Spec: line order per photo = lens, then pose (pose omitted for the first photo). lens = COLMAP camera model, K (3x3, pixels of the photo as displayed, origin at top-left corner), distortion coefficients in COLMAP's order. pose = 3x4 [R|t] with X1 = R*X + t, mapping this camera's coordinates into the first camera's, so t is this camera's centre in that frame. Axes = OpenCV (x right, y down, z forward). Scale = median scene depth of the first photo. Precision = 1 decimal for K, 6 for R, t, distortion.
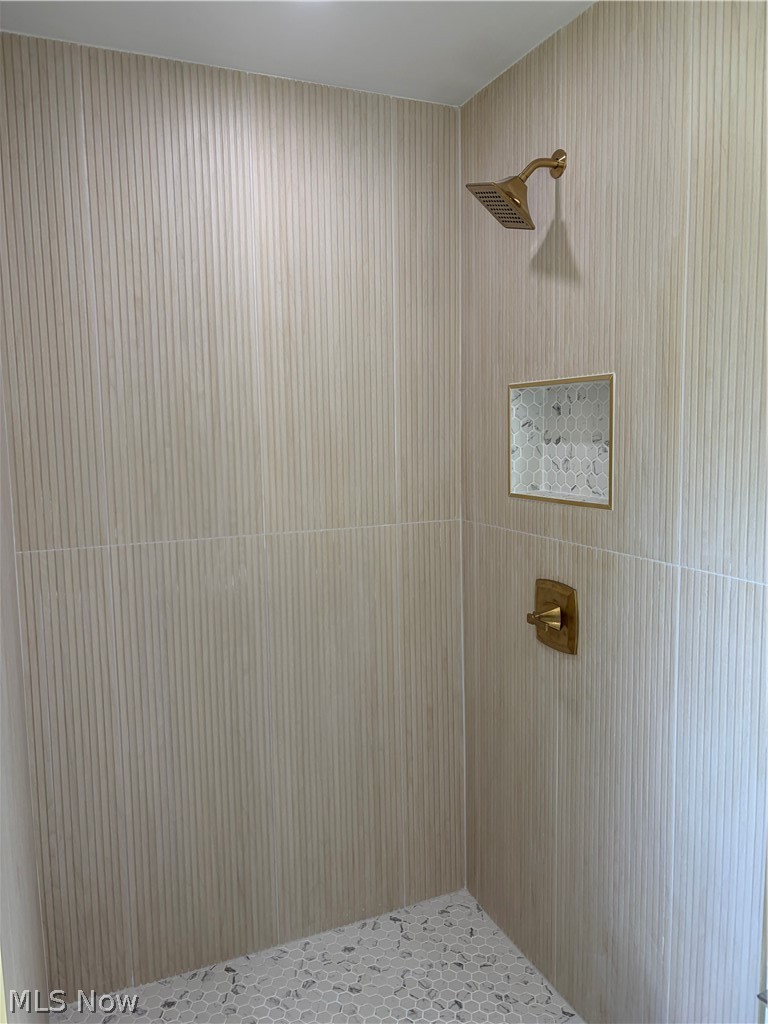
lens RADIAL K [[760.2, 0, 382.3], [0, 760.2, 522.7], [0, 0, 1]] dist [0.039613, -0.004019]
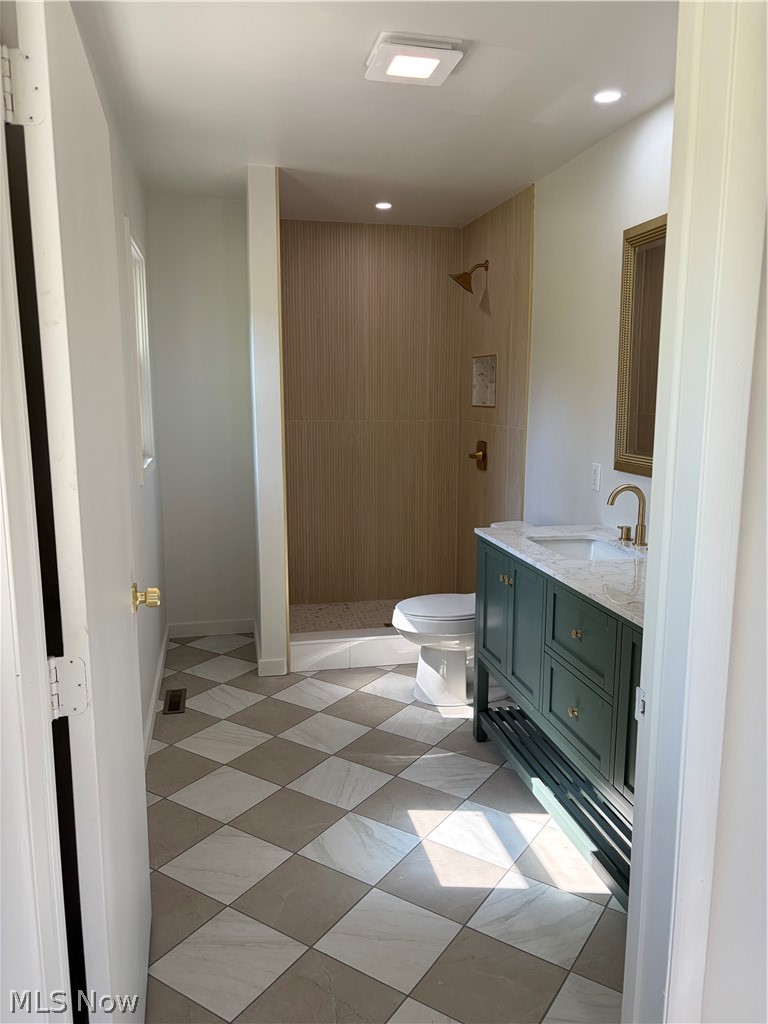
lens RADIAL K [[759.6, 0, 384.1], [0, 759.6, 520.1], [0, 0, 1]] dist [0.071402, 0.000126]
pose [[0.979559, 0.050261, -0.194777, 0.372559], [-0.039680, 0.997536, 0.057850, 0.183417], [0.197205, -0.048939, 0.979140, -1.299910]]
